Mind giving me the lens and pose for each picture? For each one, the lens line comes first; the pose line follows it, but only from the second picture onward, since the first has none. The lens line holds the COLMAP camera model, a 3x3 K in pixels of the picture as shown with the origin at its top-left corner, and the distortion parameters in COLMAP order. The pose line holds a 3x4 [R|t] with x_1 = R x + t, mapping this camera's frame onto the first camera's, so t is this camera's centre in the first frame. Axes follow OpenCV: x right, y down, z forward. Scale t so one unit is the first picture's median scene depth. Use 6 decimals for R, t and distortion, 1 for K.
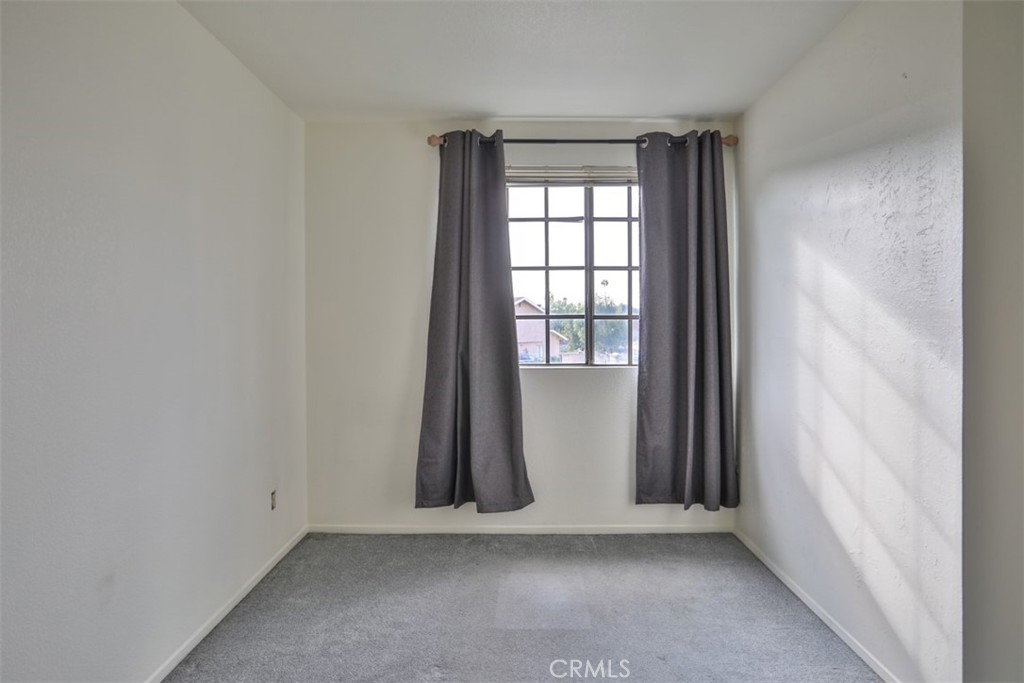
lens RADIAL K [[649.2, 0, 512.0], [0, 649.2, 331.5], [0, 0, 1]] dist [-0.055373, 0.001420]
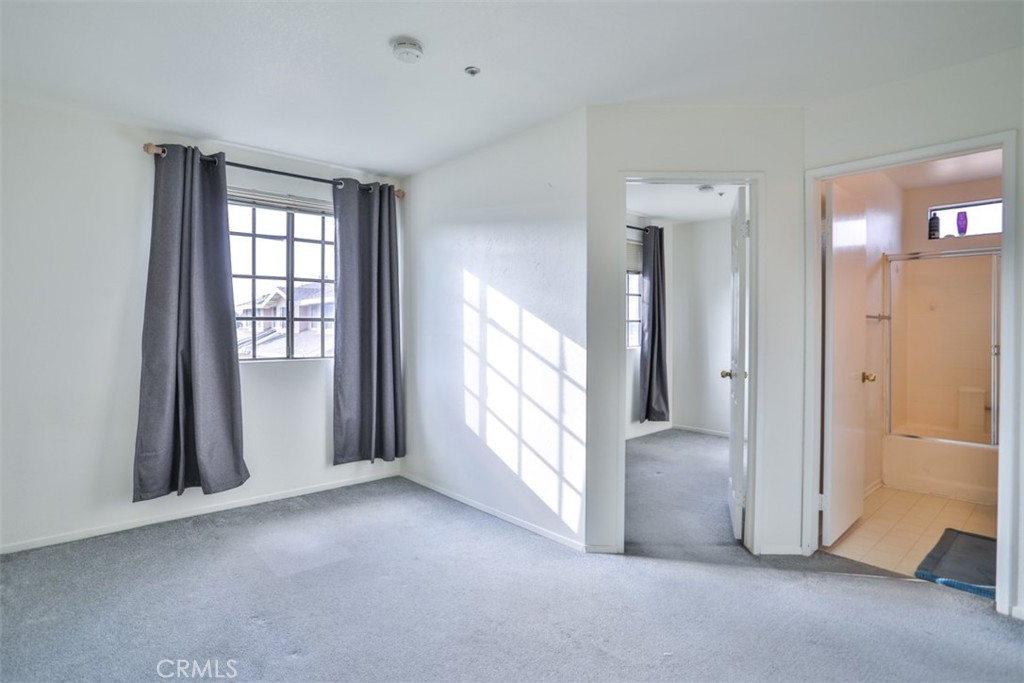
lens RADIAL K [[524.1, 0, 515.9], [0, 524.1, 331.7], [0, 0, 1]] dist [-0.079379, 0.036017]
pose [[0.739957, -0.002015, 0.672652, -0.232816], [0.002040, 0.999998, 0.000752, 0.001592], [-0.672651, 0.000816, 0.739959, -0.003796]]
